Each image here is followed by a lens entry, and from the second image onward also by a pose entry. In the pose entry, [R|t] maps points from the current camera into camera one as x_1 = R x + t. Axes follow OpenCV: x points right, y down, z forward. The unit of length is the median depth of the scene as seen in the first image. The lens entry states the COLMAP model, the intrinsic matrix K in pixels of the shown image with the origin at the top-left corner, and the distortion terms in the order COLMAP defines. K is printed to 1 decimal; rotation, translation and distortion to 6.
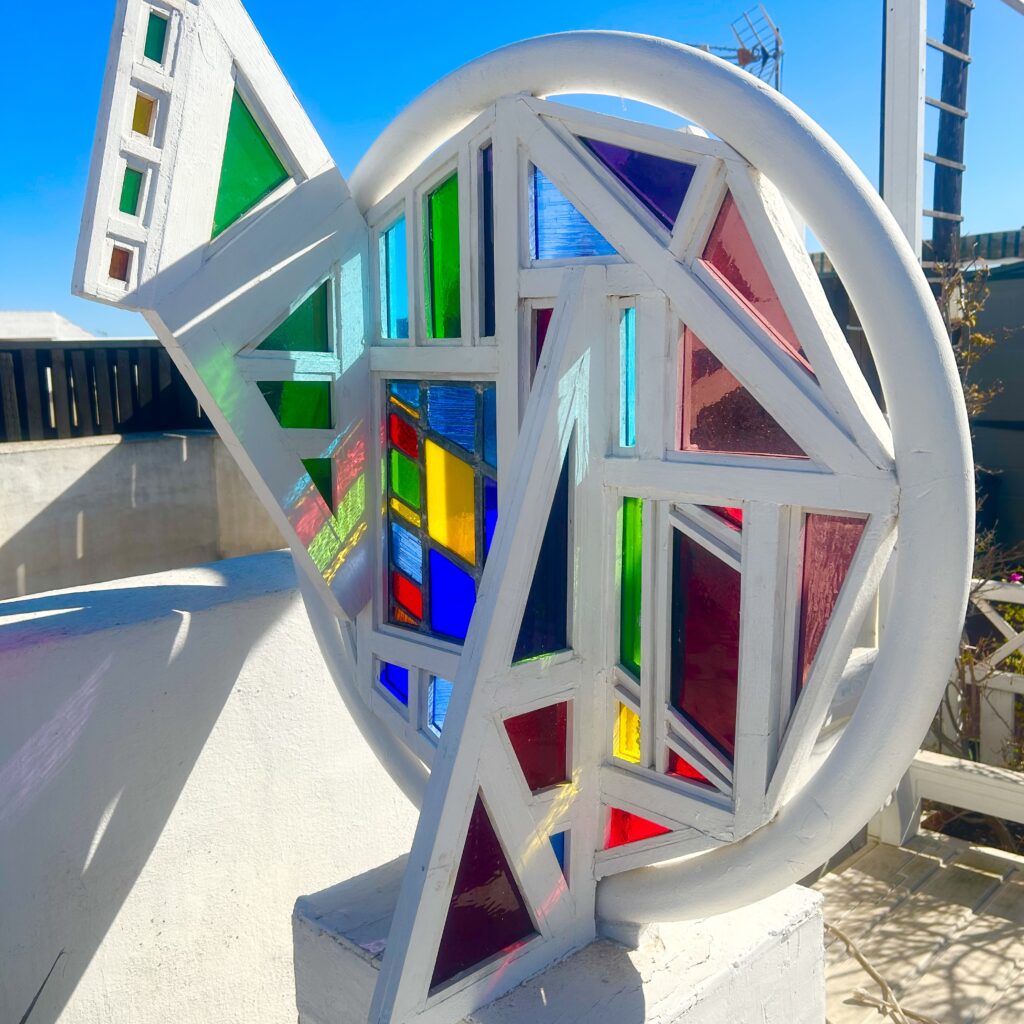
lens RADIAL K [[1065.8, 0, 516.0], [0, 1065.8, 517.3], [0, 0, 1]] dist [-0.010930, 0.000000]
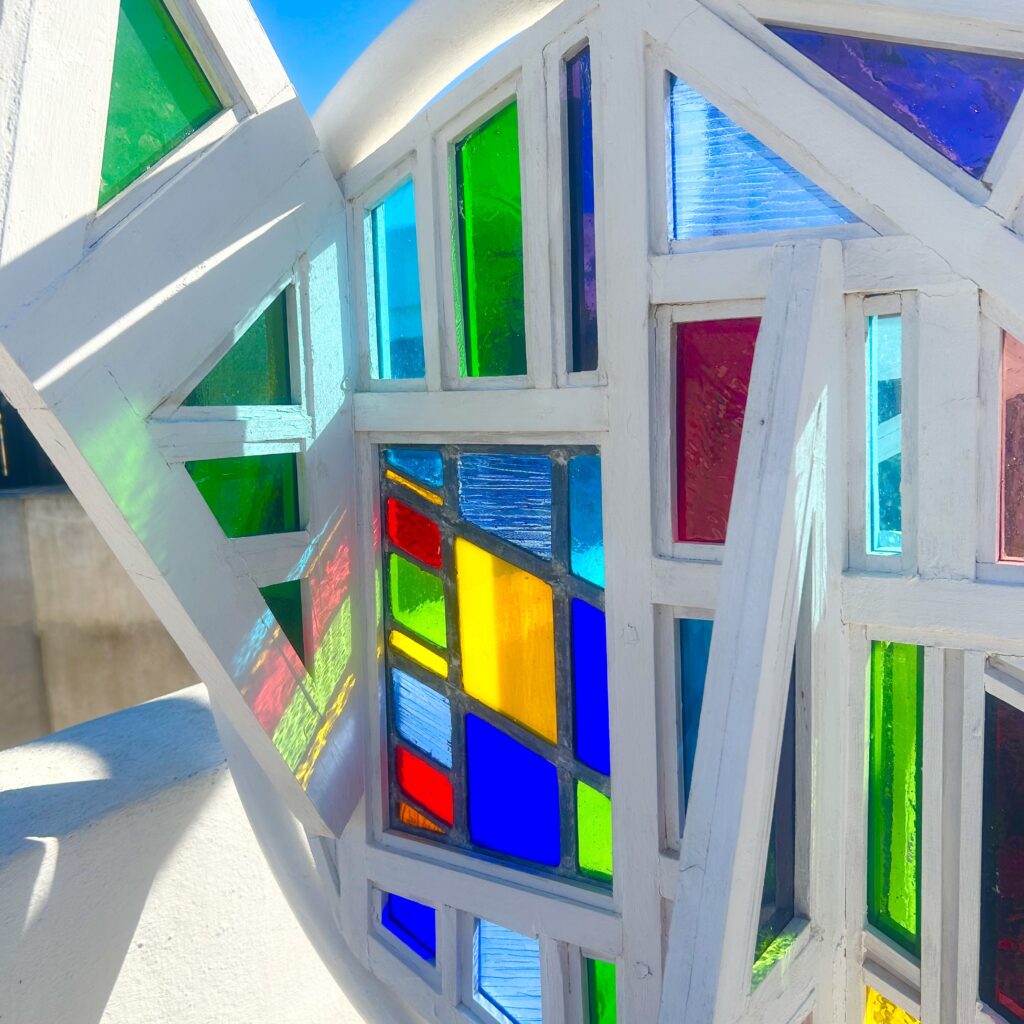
lens RADIAL K [[1065.8, 0, 509.4], [0, 1065.8, 502.7], [0, 0, 1]] dist [-0.010930, 0.000000]
pose [[0.985780, -0.048121, 0.161003, -0.157069], [0.055140, 0.997700, -0.039415, -0.070246], [-0.158736, 0.047732, 0.986167, 0.395571]]
